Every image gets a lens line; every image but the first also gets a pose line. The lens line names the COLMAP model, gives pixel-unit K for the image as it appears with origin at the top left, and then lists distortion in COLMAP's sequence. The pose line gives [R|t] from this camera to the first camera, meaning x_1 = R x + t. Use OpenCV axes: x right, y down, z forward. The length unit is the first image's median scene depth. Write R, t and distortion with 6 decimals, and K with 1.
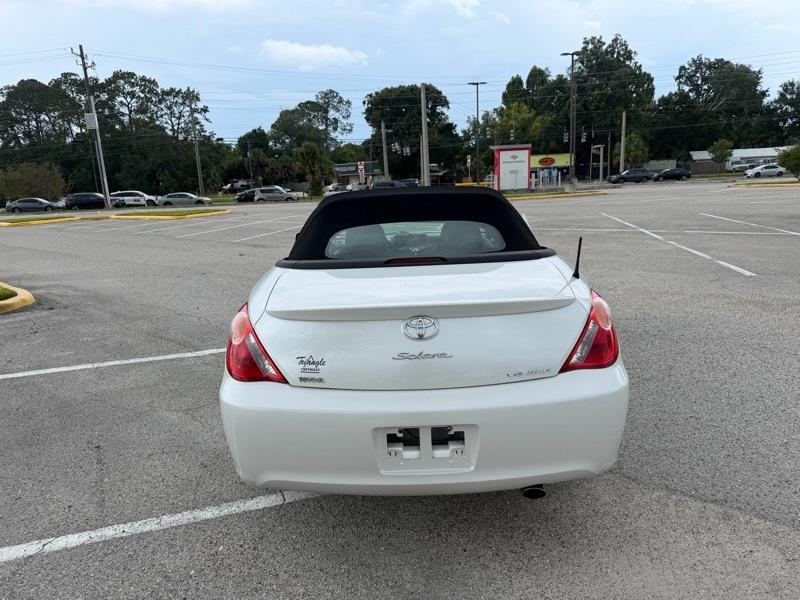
lens RADIAL K [[570.3, 0, 400.0], [0, 570.3, 300.0], [0, 0, 1]] dist [0.006814, -0.023689]
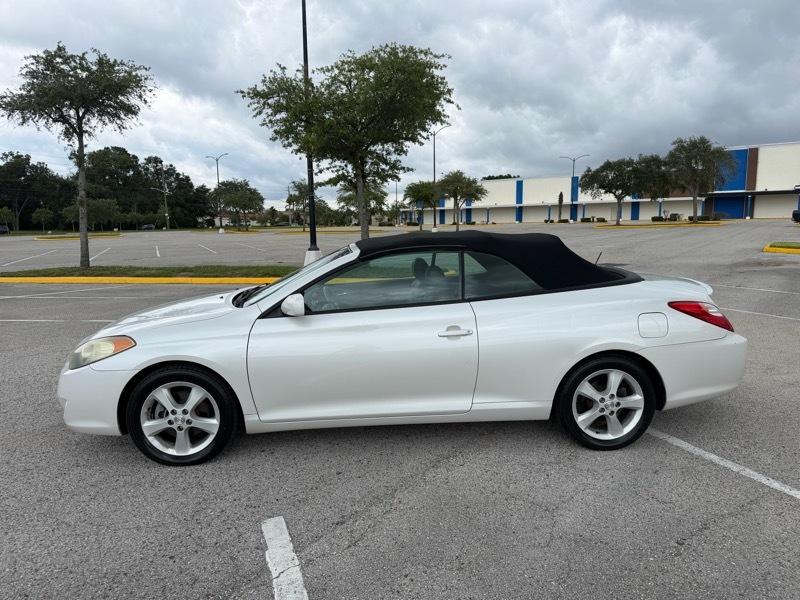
lens RADIAL K [[550.0, 0, 398.3], [0, 550.0, 323.7], [0, 0, 1]] dist [0.067985, -0.095925]
pose [[-0.084271, -0.130333, 0.987882, -0.058632], [0.215725, 0.965510, 0.145784, -0.010971], [-0.972811, 0.225396, -0.053249, 0.065519]]
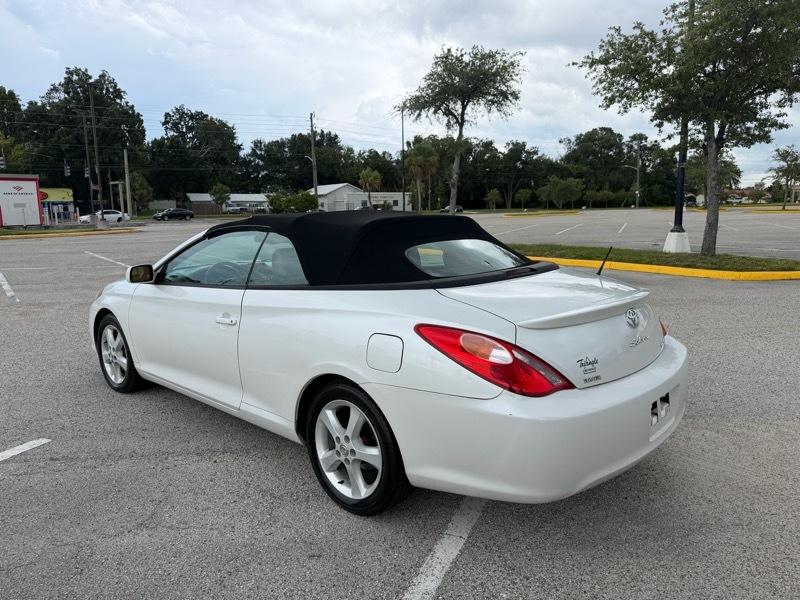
lens RADIAL K [[570.3, 0, 399.1], [0, 570.3, 295.4], [0, 0, 1]] dist [0.018269, -0.039426]
pose [[0.665765, -0.075788, 0.742303, -0.036243], [0.132011, 0.991099, -0.017210, -0.001321], [-0.734391, 0.109450, 0.669844, 0.016771]]
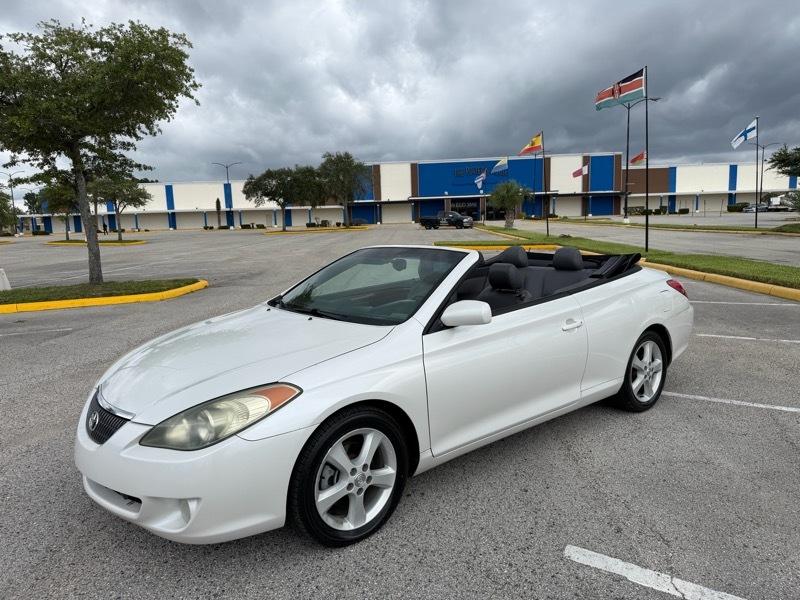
lens RADIAL K [[550.0, 0, 398.3], [0, 550.0, 323.7], [0, 0, 1]] dist [0.067985, -0.095925]
pose [[-0.641365, -0.073062, 0.763749, -0.039355], [0.210262, 0.940607, 0.266550, -0.018736], [-0.737862, 0.331543, -0.587910, 0.099118]]
